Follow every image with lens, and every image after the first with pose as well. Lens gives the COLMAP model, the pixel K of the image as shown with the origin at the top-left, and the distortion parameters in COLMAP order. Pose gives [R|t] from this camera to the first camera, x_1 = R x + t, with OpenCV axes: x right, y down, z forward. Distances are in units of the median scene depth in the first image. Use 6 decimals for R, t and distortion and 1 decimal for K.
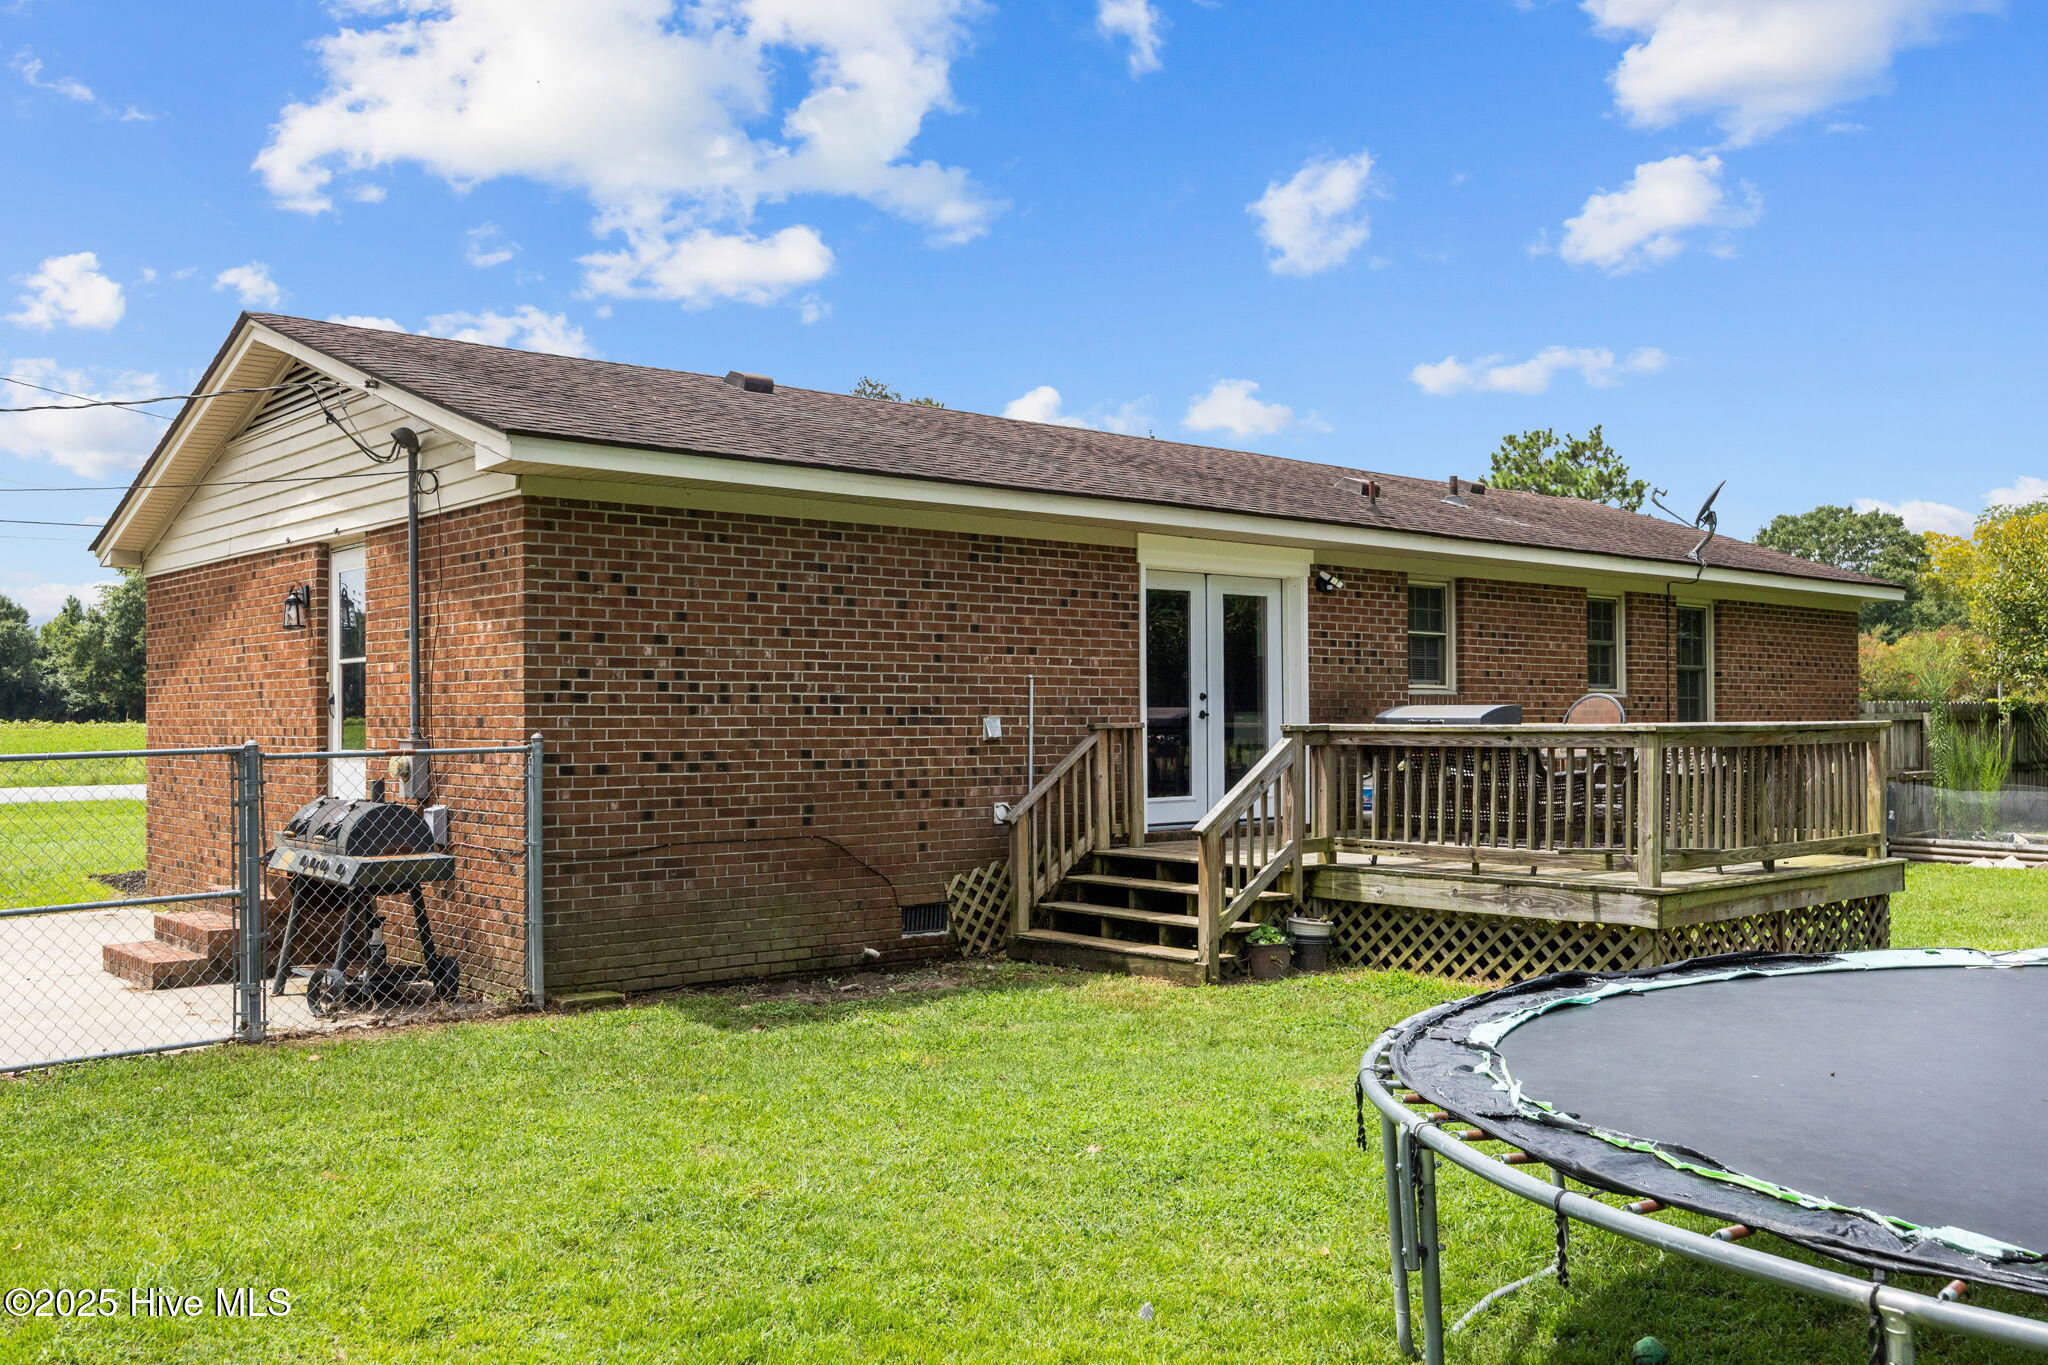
lens RADIAL K [[1777.9, 0, 1028.1], [0, 1777.9, 718.8], [0, 0, 1]] dist [-0.017575, 0.005590]
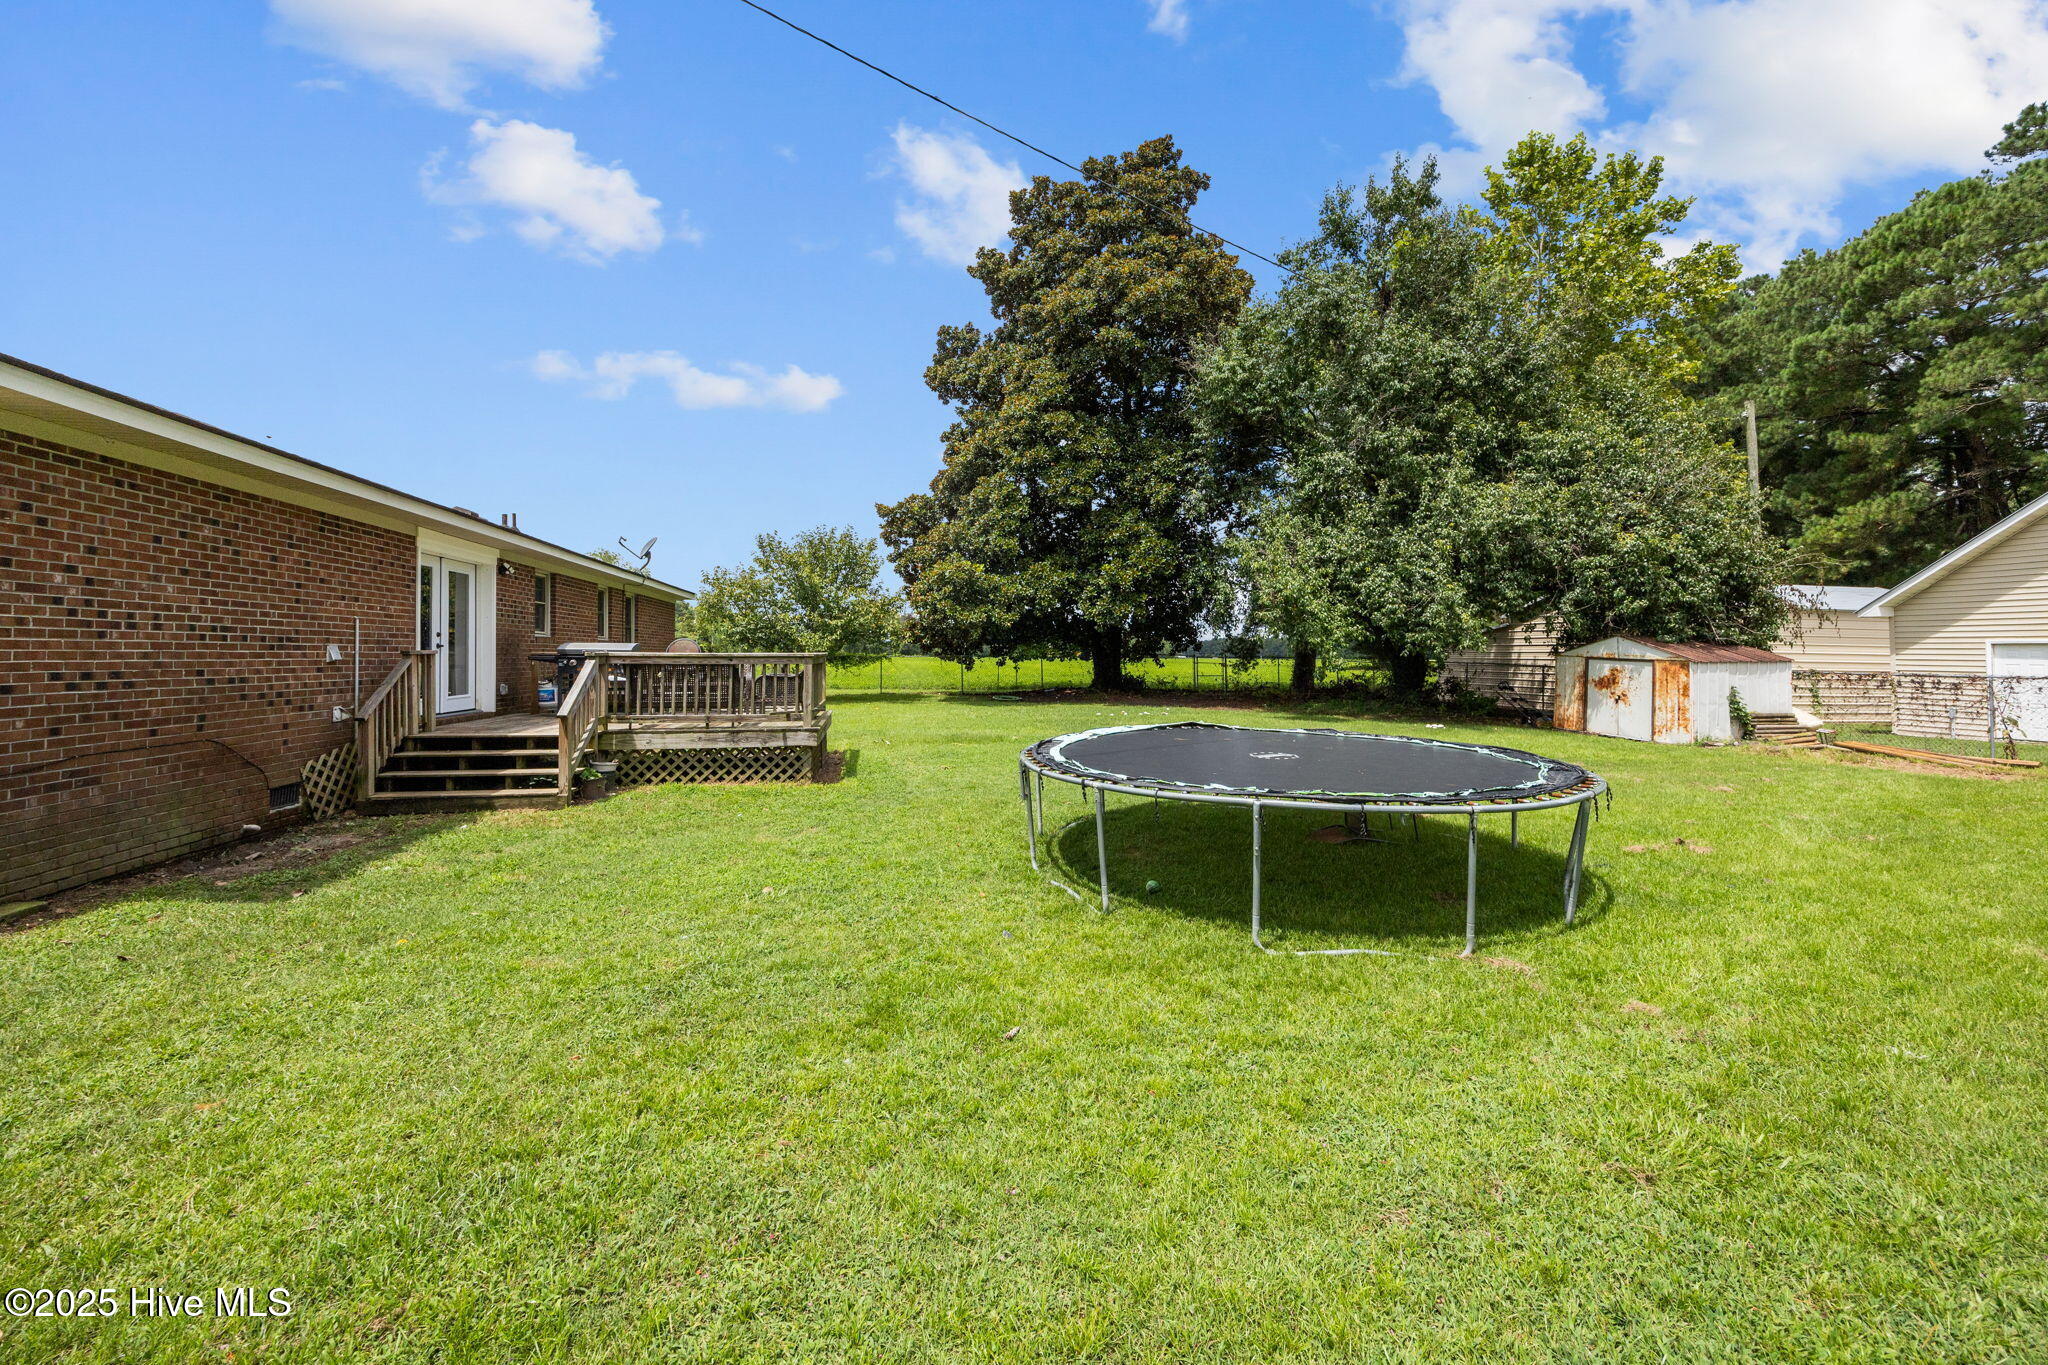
lens RADIAL K [[800.1, 0, 1051.6], [0, 800.1, 648.8], [0, 0, 1]] dist [-0.007349, 0.000272]
pose [[0.477956, 0.012723, 0.878292, -0.318102], [-0.006749, 0.999919, -0.010812, 0.005057], [-0.878358, -0.000760, 0.478003, 0.220356]]
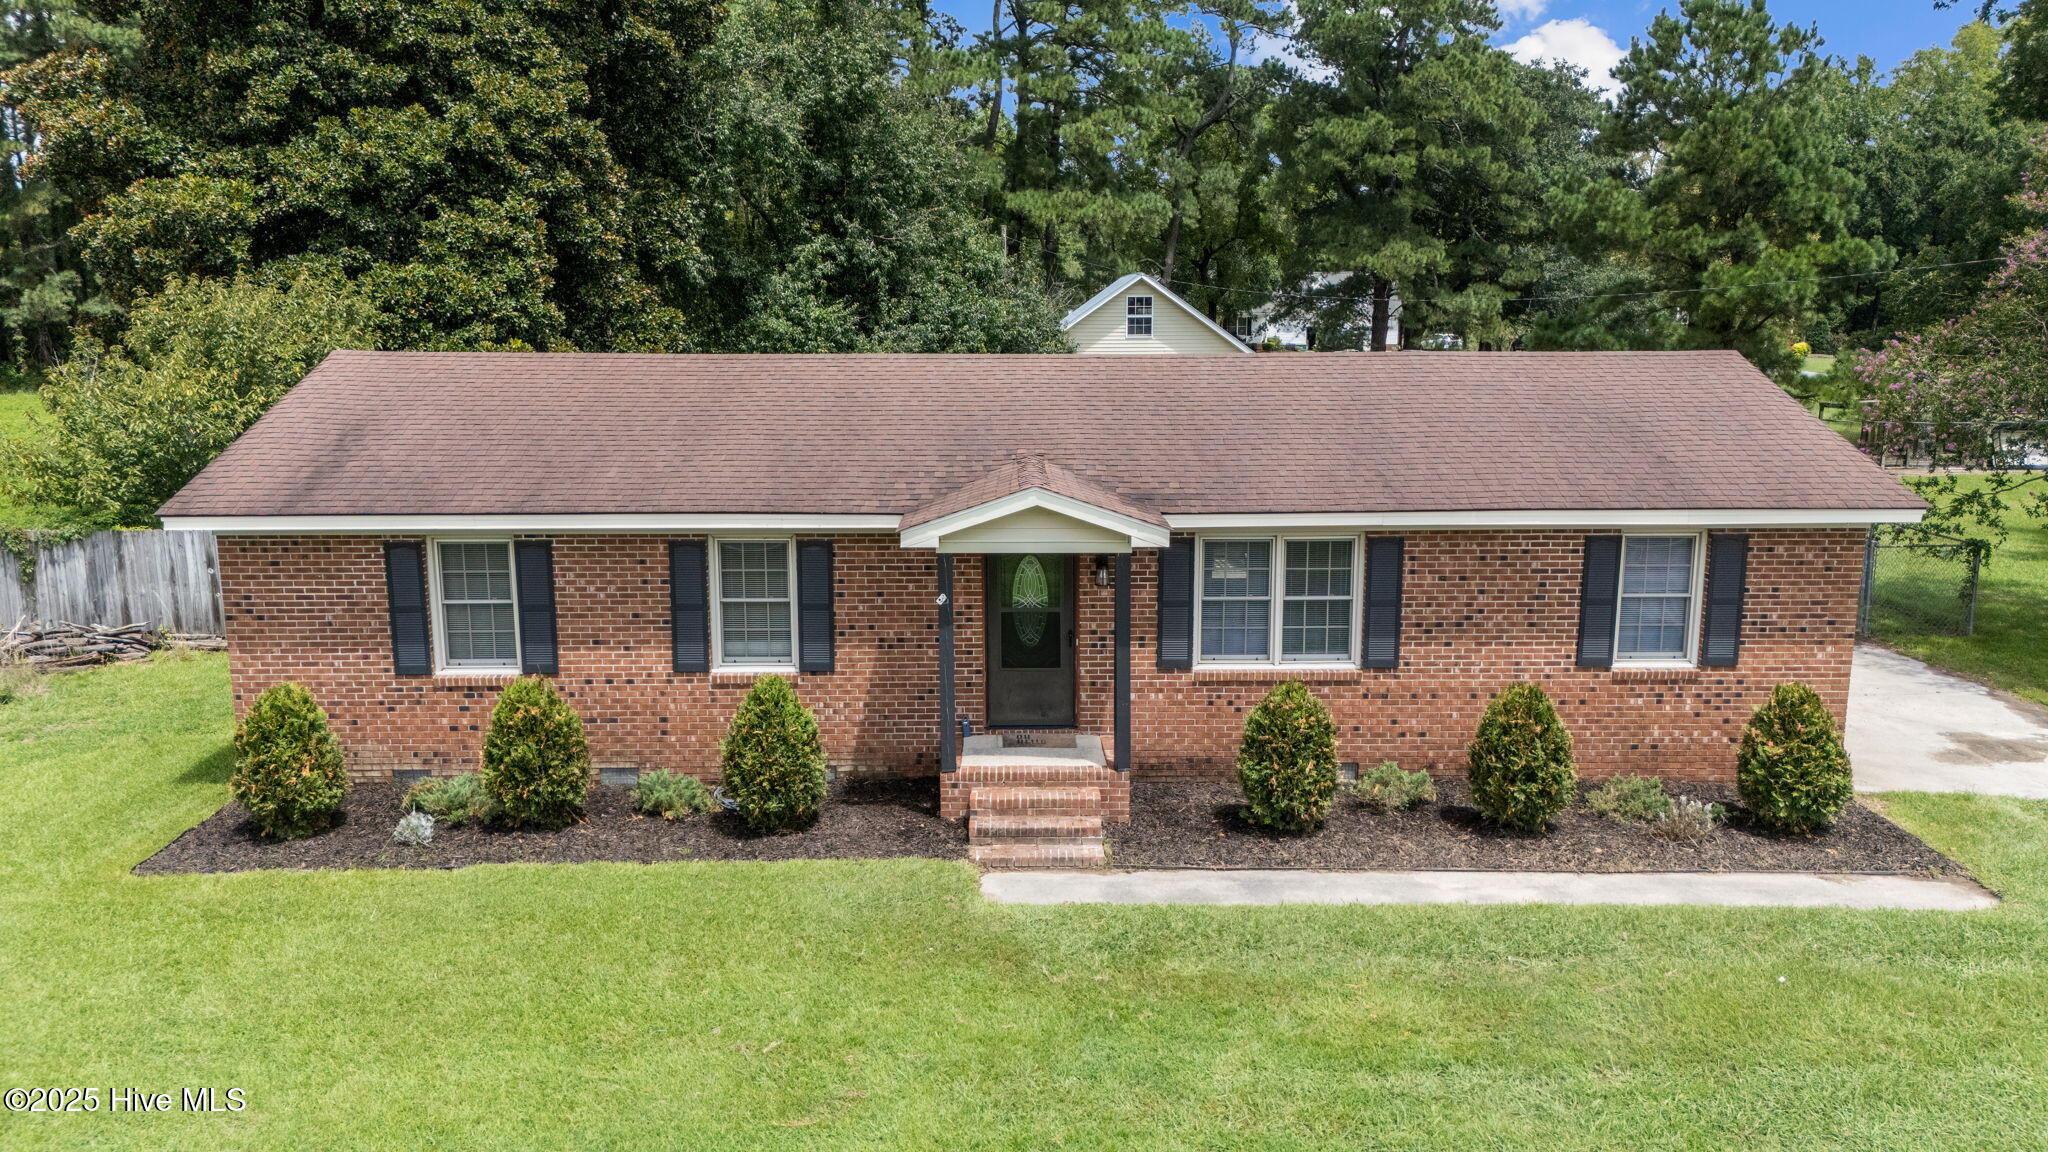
lens RADIAL K [[1501.4, 0, 1032.5], [0, 1501.4, 585.1], [0, 0, 1]] dist [0.080750, -0.084799]
pose [[-0.767269, -0.116673, 0.630624, -0.973577], [0.003192, 0.982605, 0.185678, -0.312129], [-0.641318, 0.144478, -0.753550, 2.871218]]
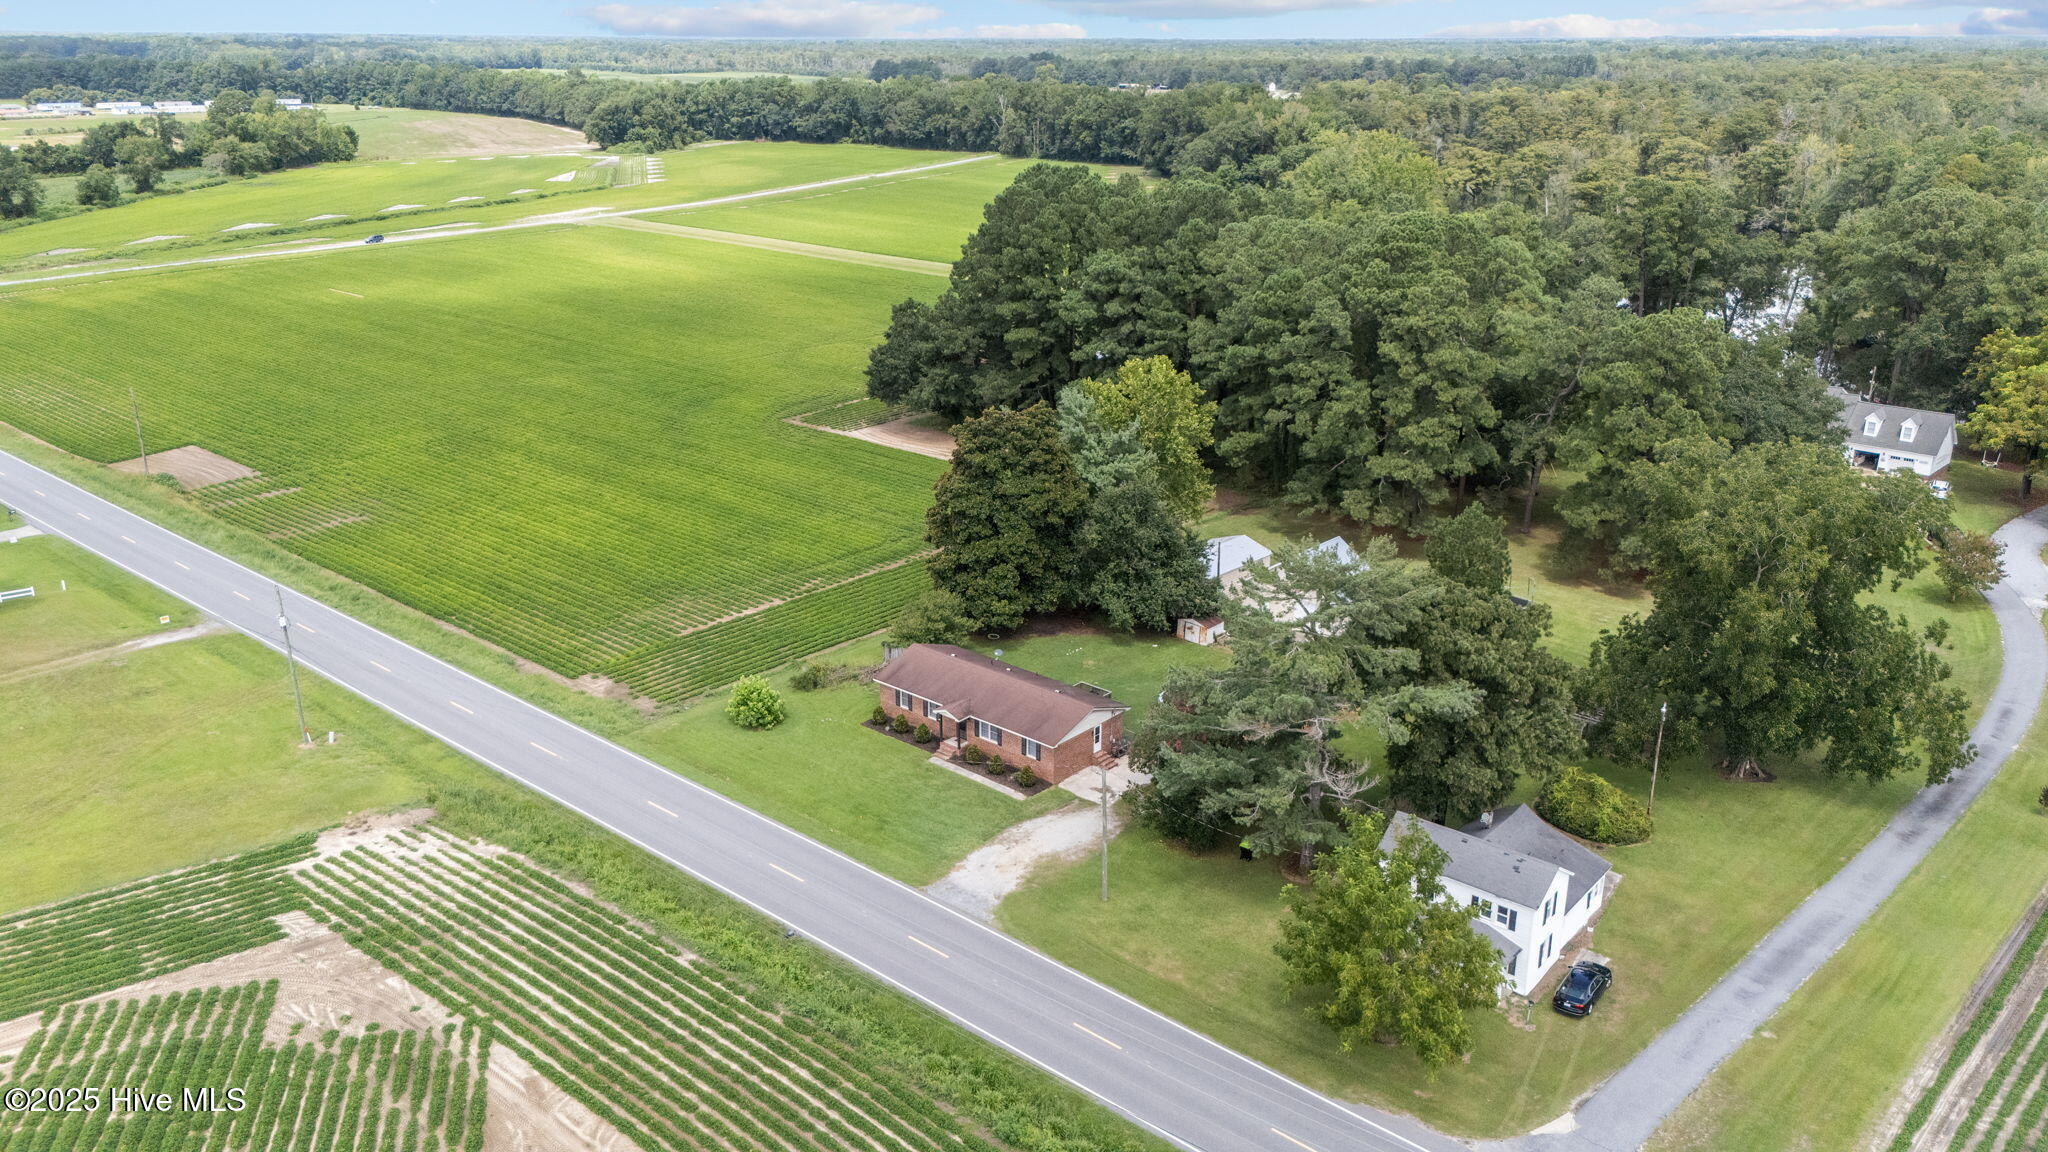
lens RADIAL K [[1501.4, 0, 1021.8], [0, 1501.4, 589.5], [0, 0, 1]] dist [0.080750, -0.084799]
pose [[-0.134002, -0.336015, 0.932275, -8.464817], [0.001626, 0.940684, 0.339280, -3.921836], [-0.990980, 0.046981, -0.125507, 2.598297]]
